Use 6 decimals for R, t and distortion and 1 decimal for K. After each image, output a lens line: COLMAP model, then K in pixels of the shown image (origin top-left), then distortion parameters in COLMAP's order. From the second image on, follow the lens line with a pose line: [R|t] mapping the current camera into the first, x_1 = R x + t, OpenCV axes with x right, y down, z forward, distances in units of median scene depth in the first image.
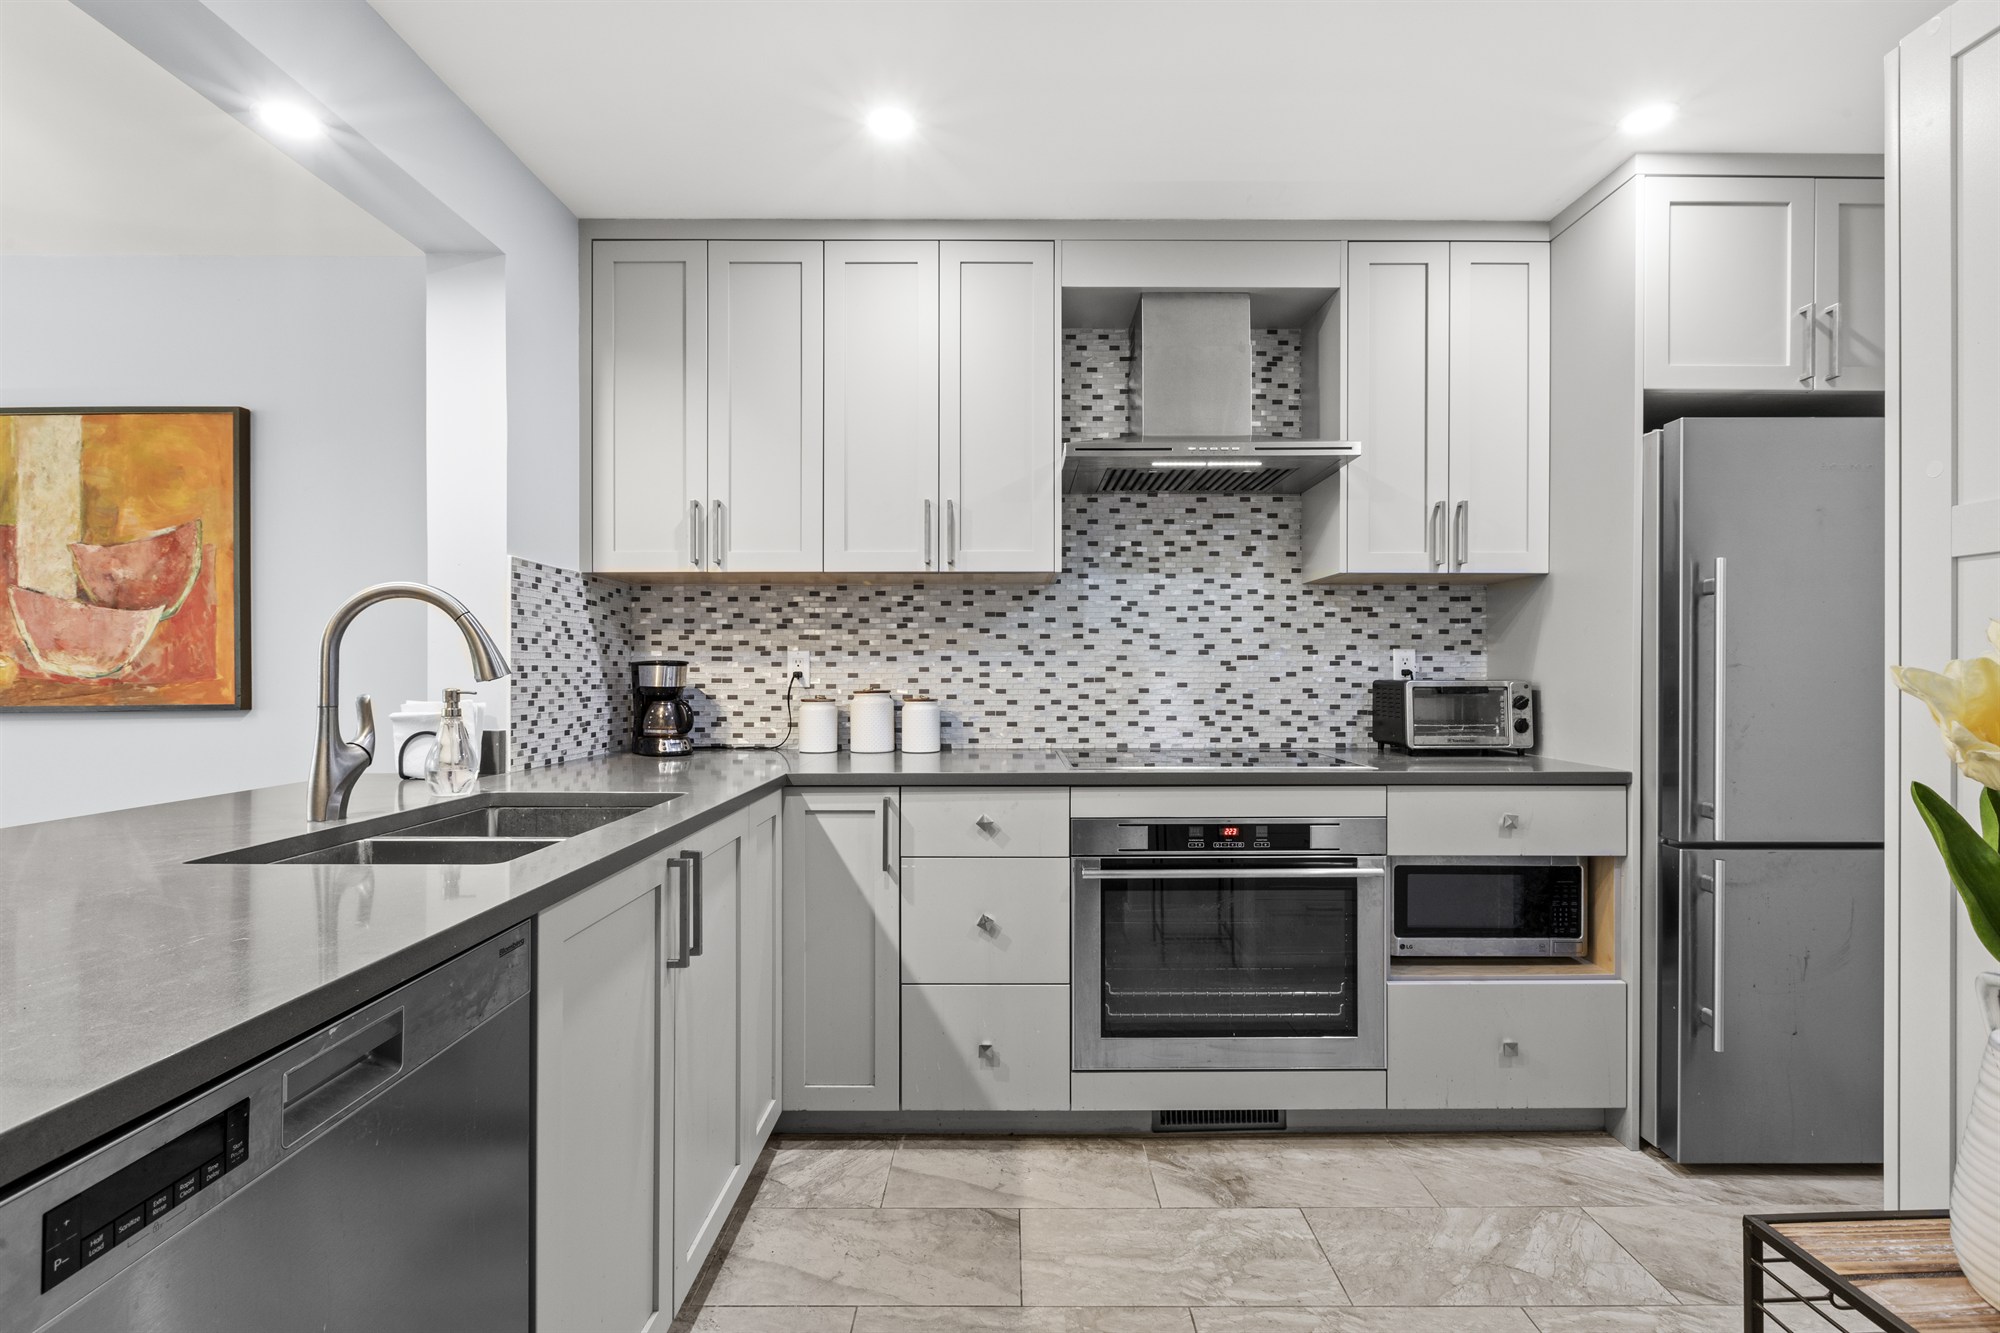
lens RADIAL K [[906.9, 0, 1007.2], [0, 906.9, 668.3], [0, 0, 1]] dist [0.001823, -0.000285]
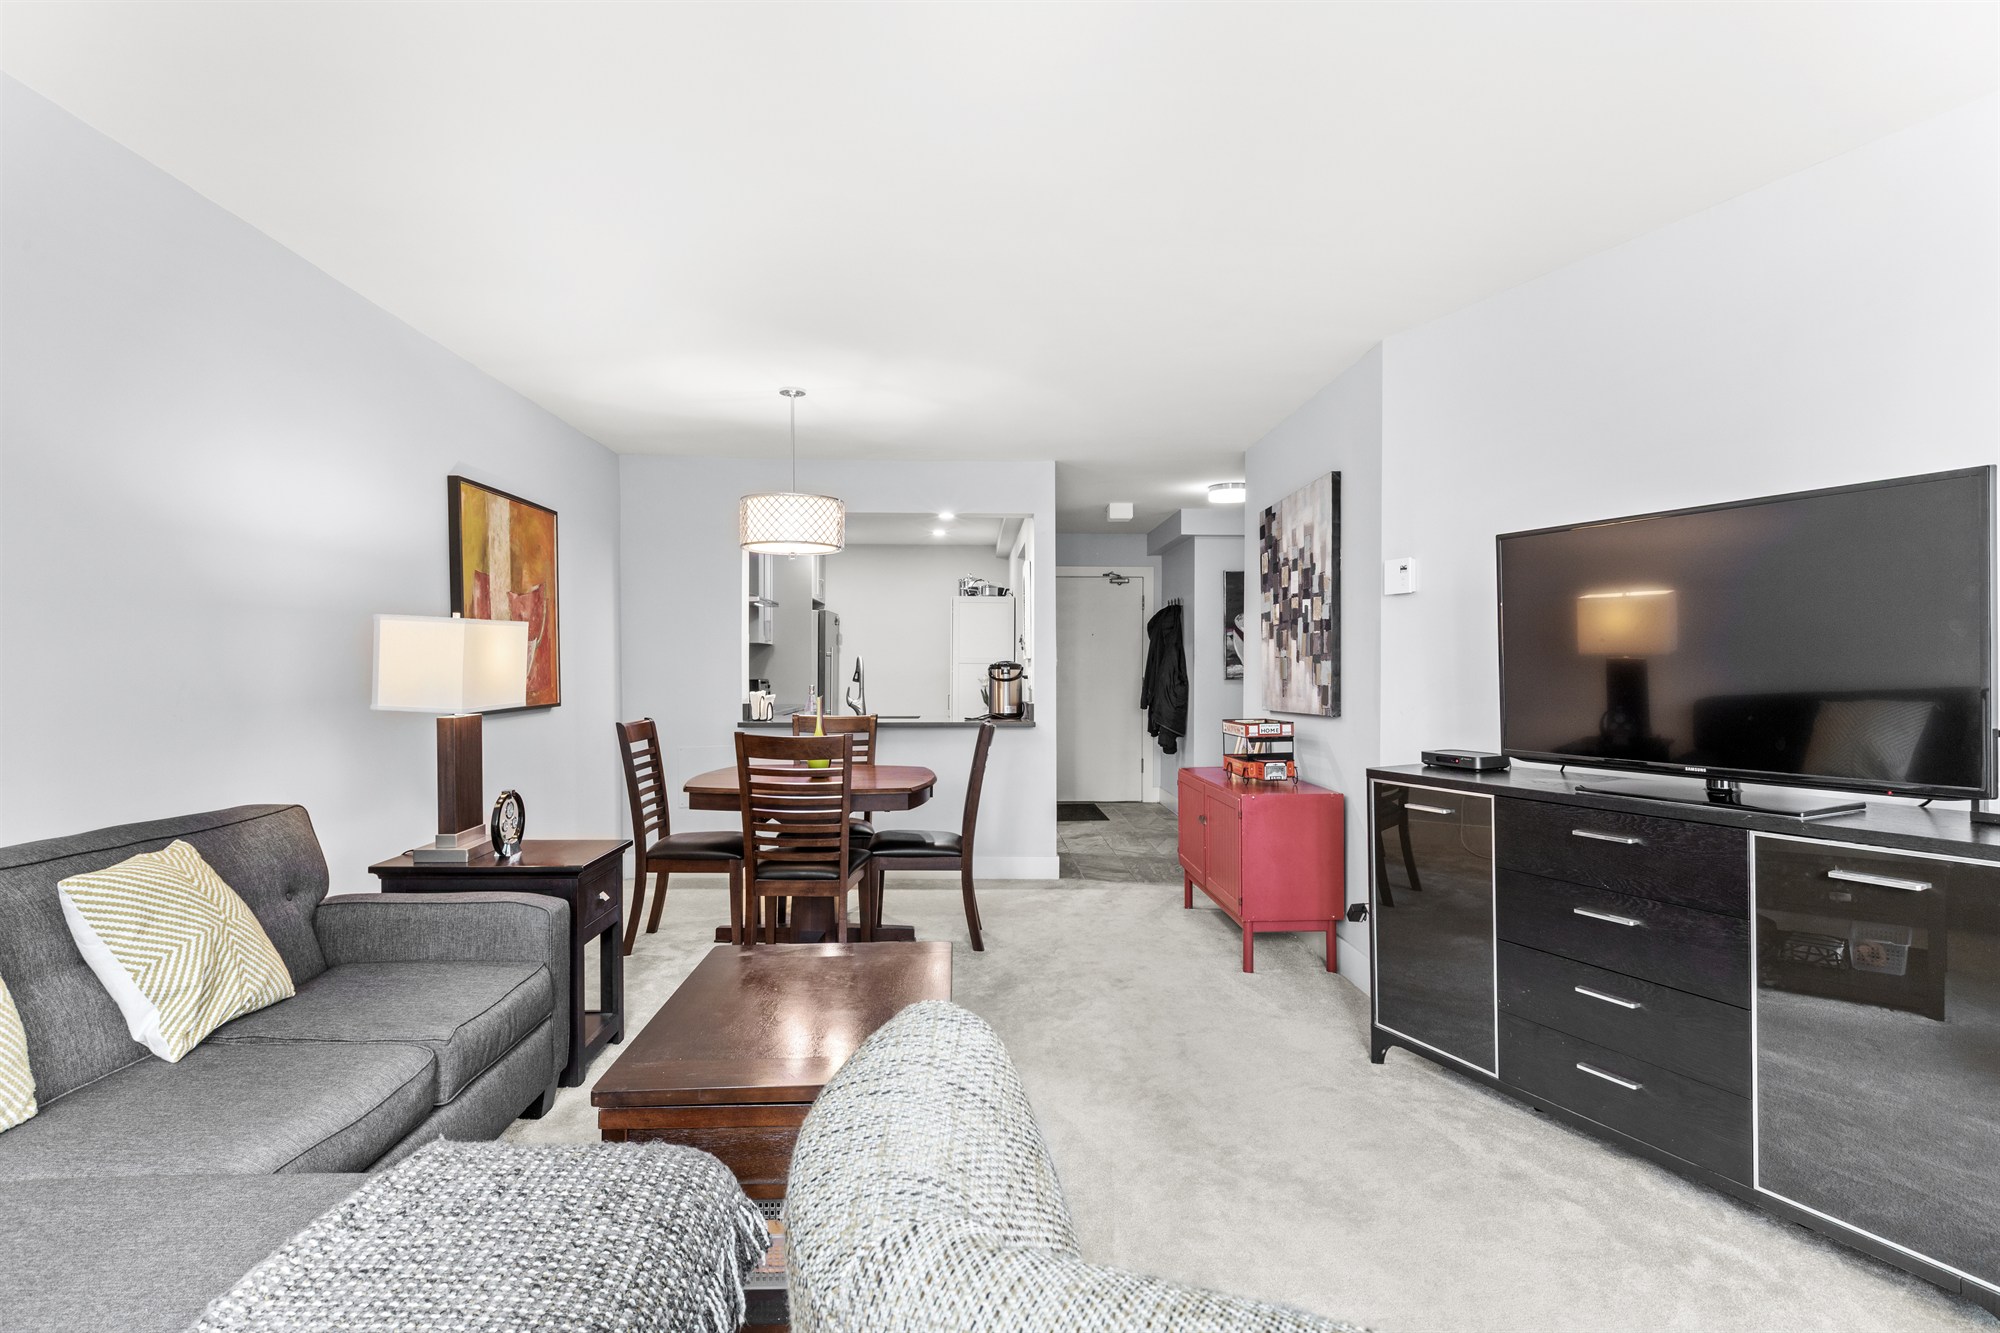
lens RADIAL K [[1017.1, 0, 1001.7], [0, 1017.1, 681.7], [0, 0, 1]] dist [0.002443, -0.000196]
pose [[-0.030927, -0.010960, 0.999462, -2.603905], [0.000392, 0.999940, 0.010977, -0.015717], [-0.999522, 0.000731, -0.030921, 0.291867]]
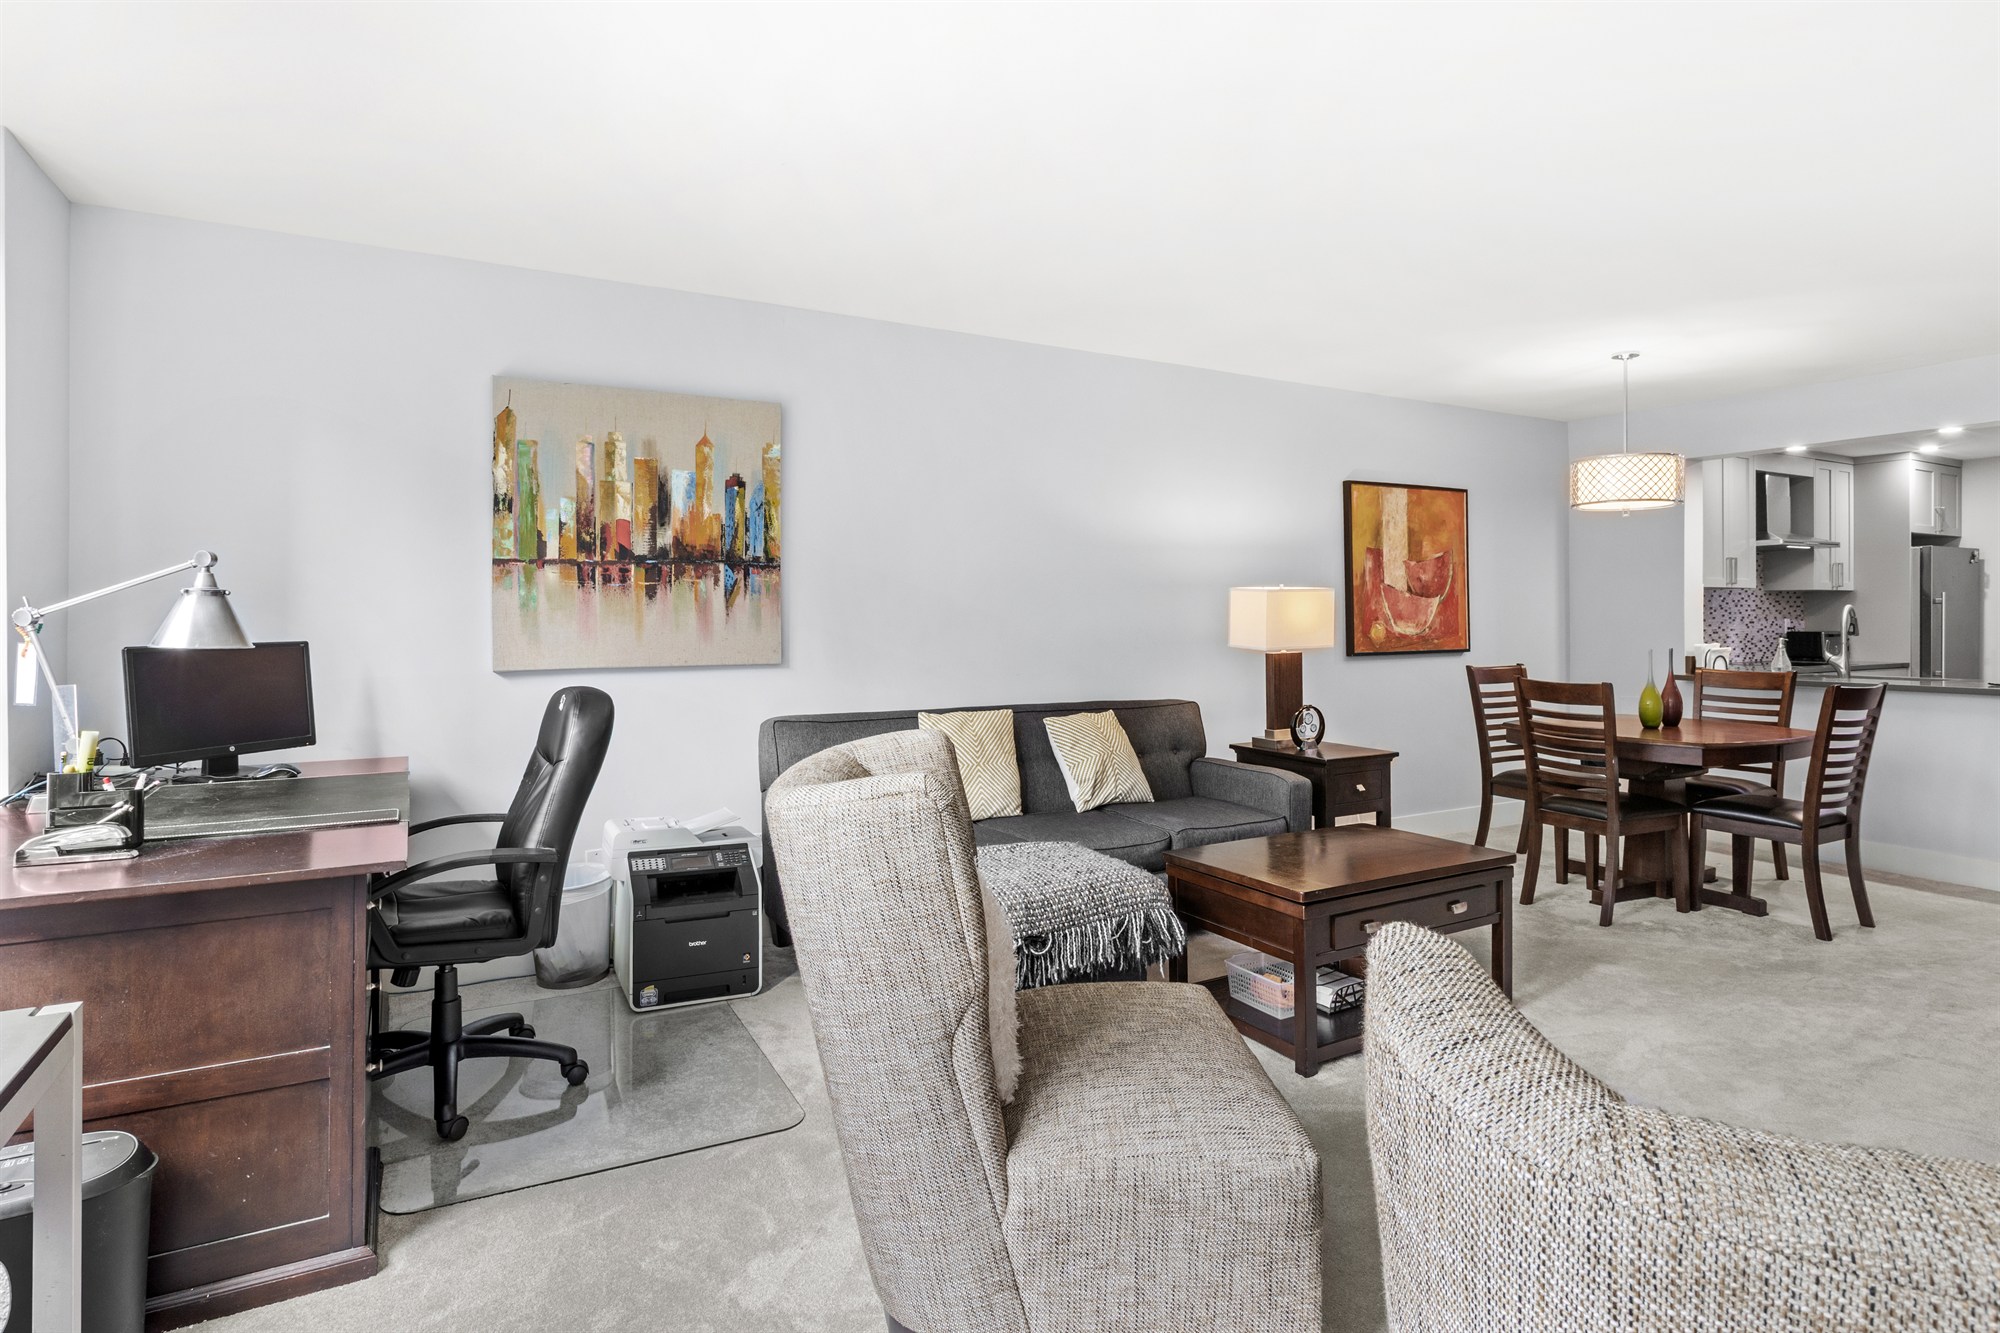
lens RADIAL K [[1066.2, 0, 1021.8], [0, 1066.2, 614.2], [0, 0, 1]] dist [0.002525, 0.000310]
pose [[0.869656, 0.001497, 0.493656, -2.712817], [-0.000164, 0.999996, -0.002744, -0.025089], [-0.493658, 0.002306, 0.869653, -0.452049]]
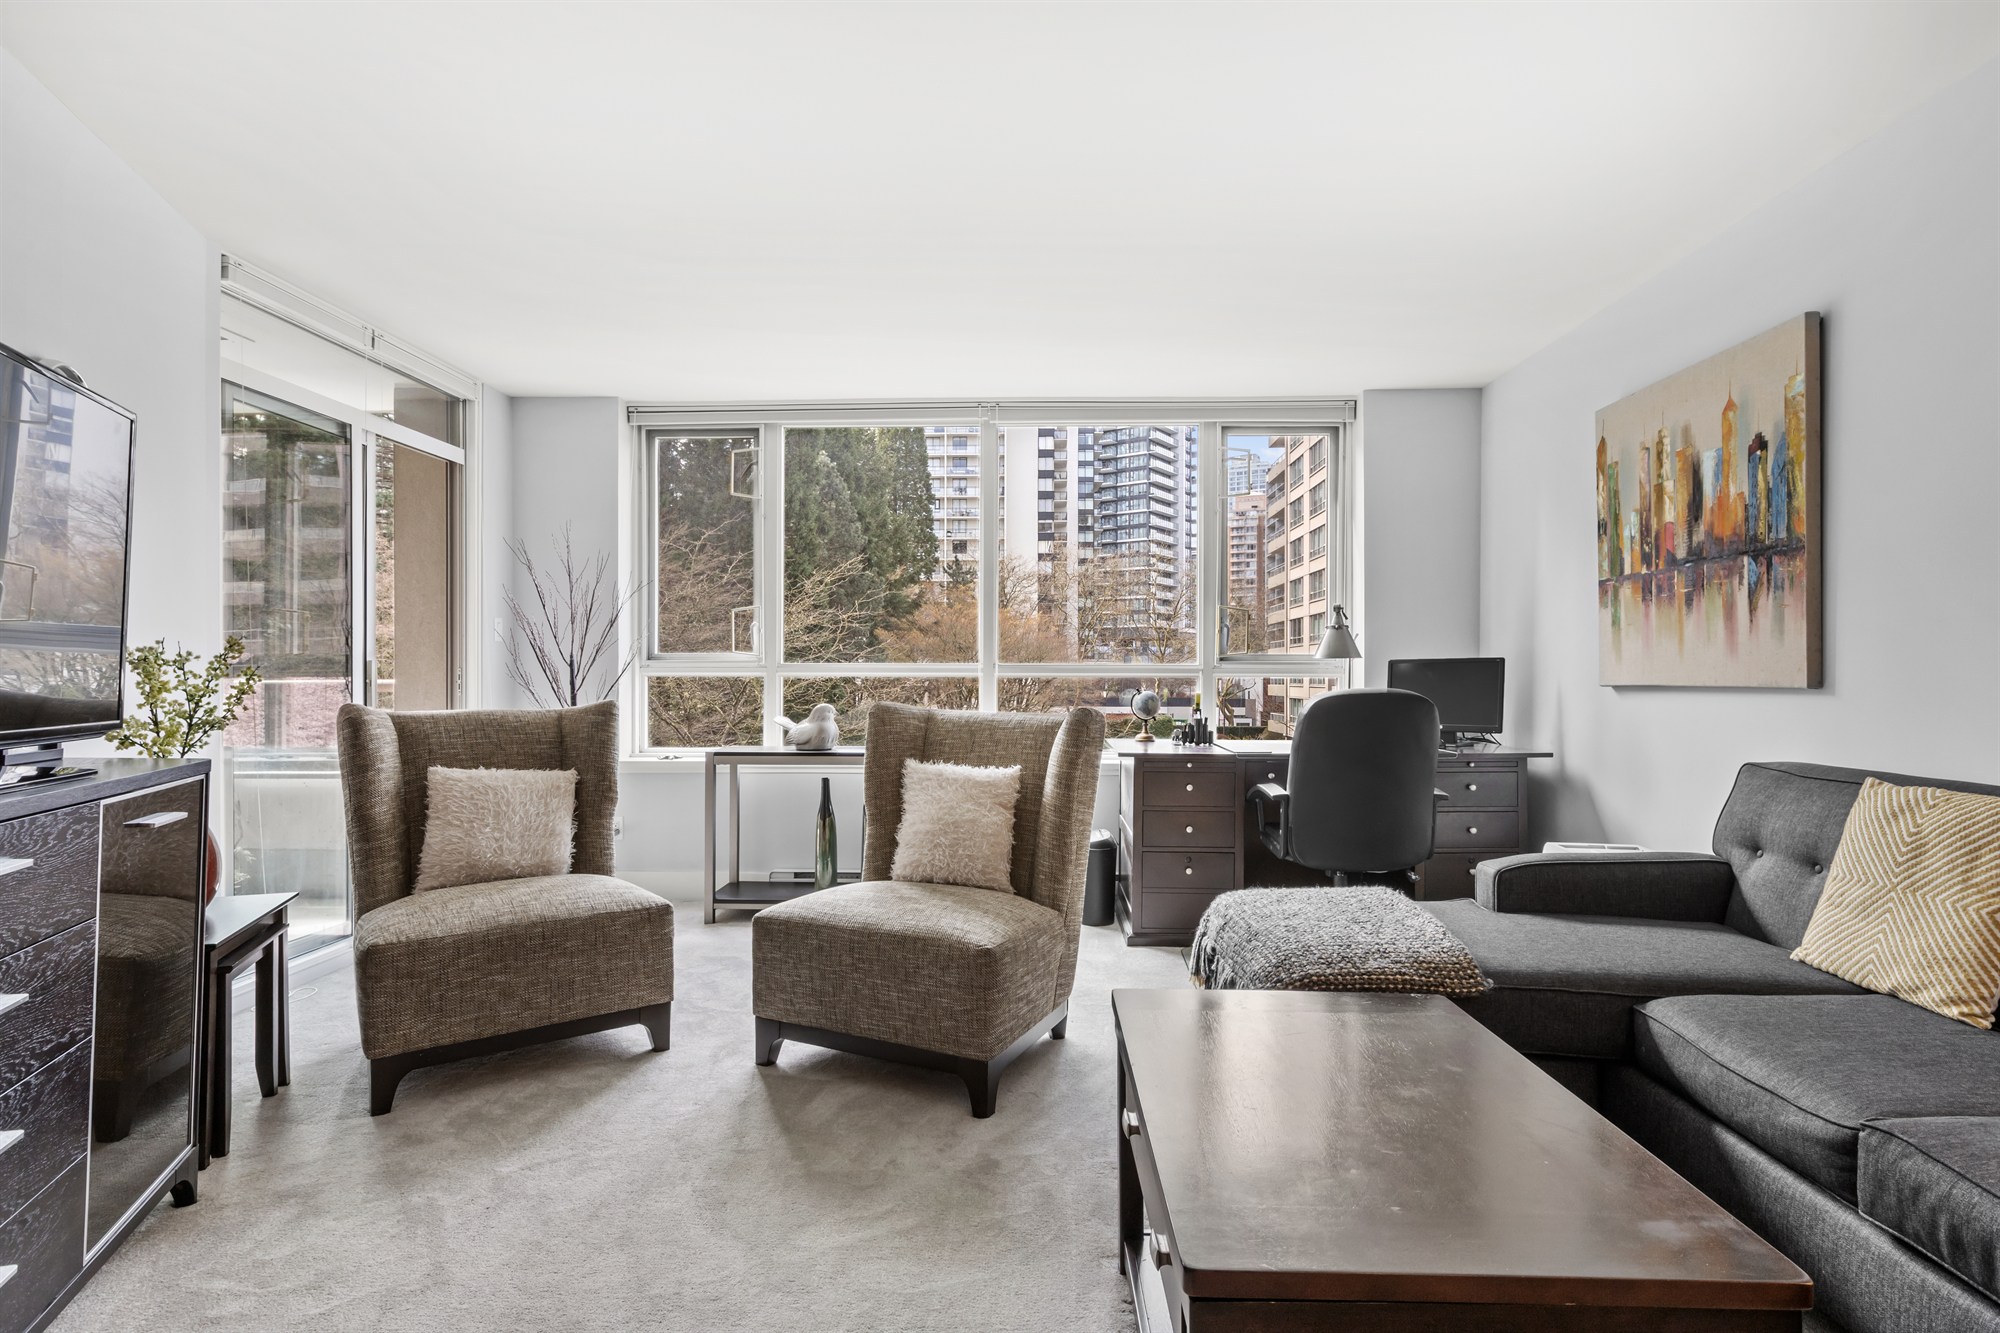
lens RADIAL K [[1017.1, 0, 1001.7], [0, 1017.1, 681.7], [0, 0, 1]] dist [0.002443, -0.000196]
pose [[-0.034077, 0.006914, -0.999395, -1.280002], [-0.004011, 0.999967, 0.007055, 0.029183], [0.999411, 0.004249, -0.034048, 0.255821]]
